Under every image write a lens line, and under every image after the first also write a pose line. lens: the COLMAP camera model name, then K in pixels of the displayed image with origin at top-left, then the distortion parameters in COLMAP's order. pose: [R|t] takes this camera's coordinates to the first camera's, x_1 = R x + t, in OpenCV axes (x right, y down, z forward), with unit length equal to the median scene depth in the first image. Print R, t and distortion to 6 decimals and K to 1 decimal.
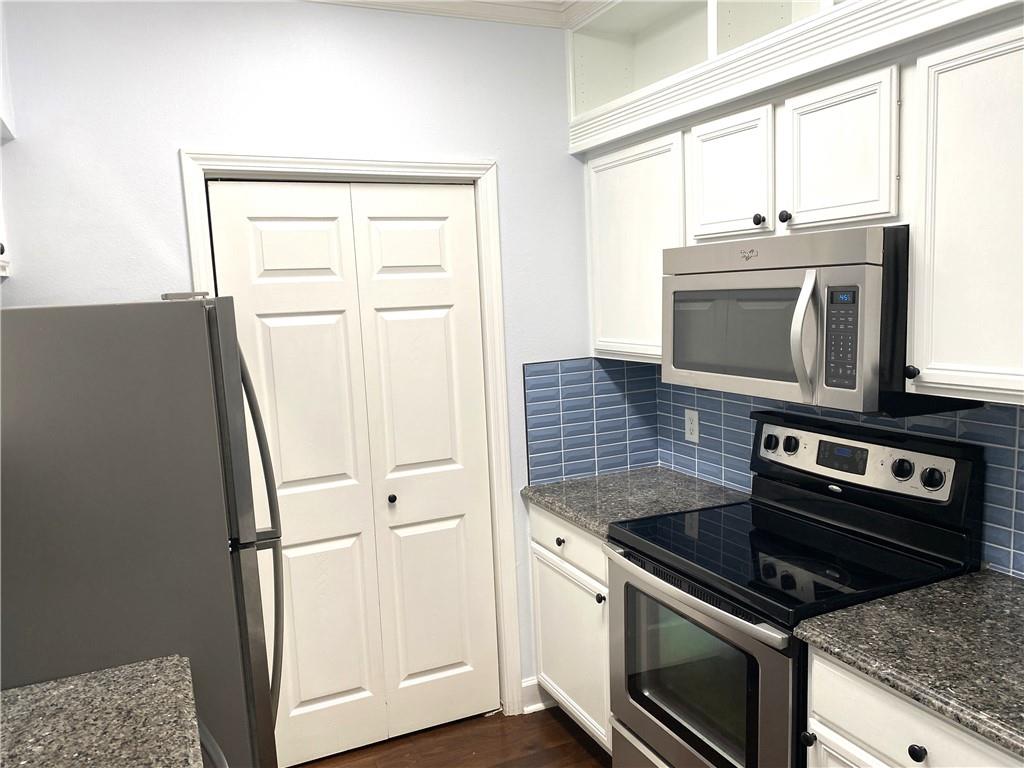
lens RADIAL K [[775.3, 0, 499.1], [0, 775.3, 392.8], [0, 0, 1]] dist [0.069798, -0.108289]
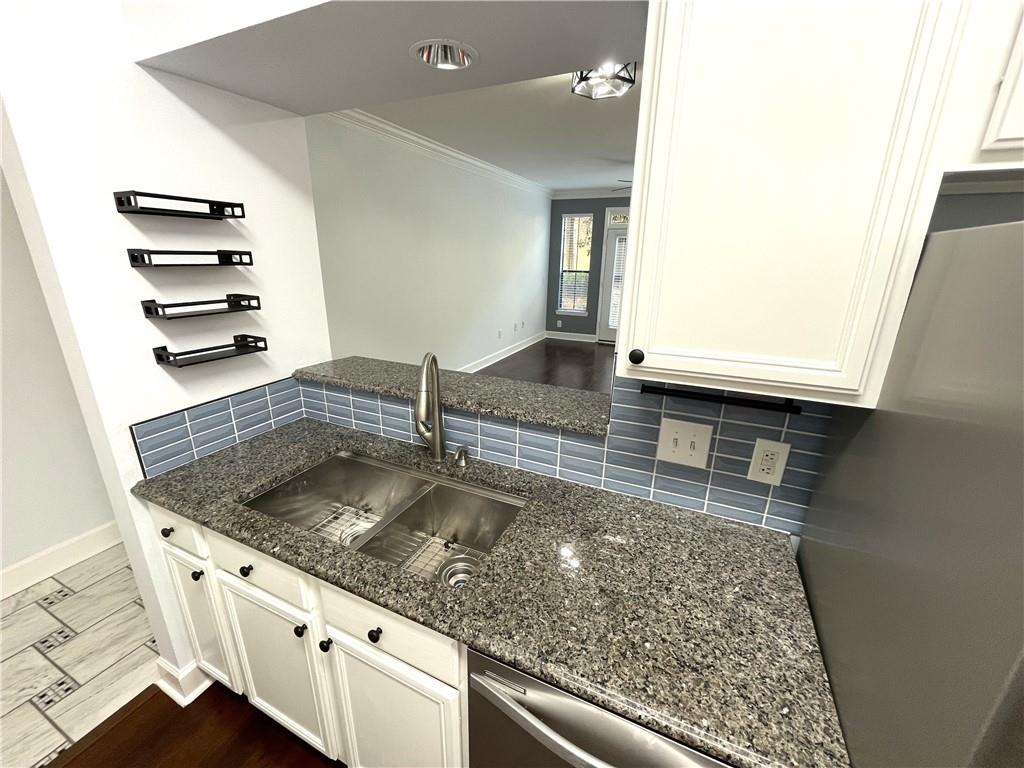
lens RADIAL K [[414.7, 0, 512.0], [0, 414.7, 384.0], [0, 0, 1]] dist [-0.002147, -0.000433]
pose [[-0.759029, 0.228343, -0.609701, -0.036597], [-0.068144, 0.903471, 0.423198, -0.066361], [0.647481, 0.362767, -0.670200, 0.615809]]
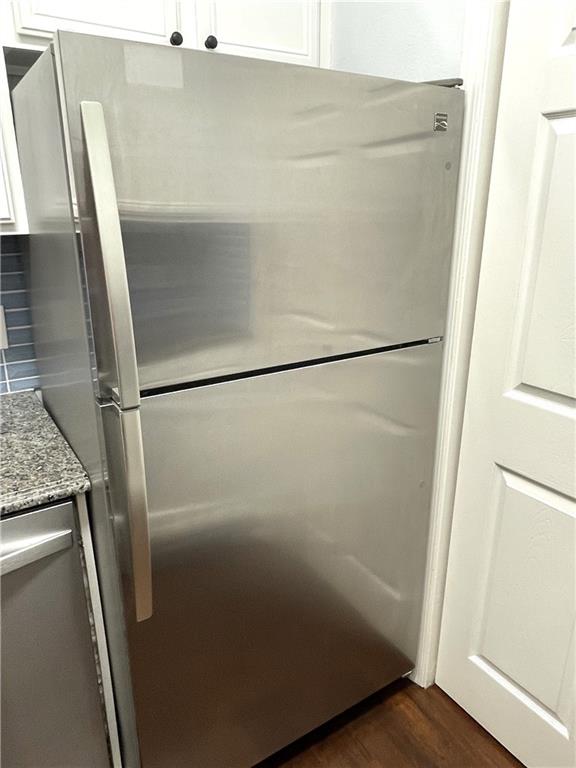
lens RADIAL K [[555.1, 0, 288.0], [0, 555.1, 384.0], [0, 0, 1]] dist [-0.003778, -0.002911]
pose [[0.149611, 0.355064, -0.922793, 0.143997], [-0.138419, 0.931627, 0.336022, -0.019805], [0.979008, 0.077459, 0.188529, 0.737874]]
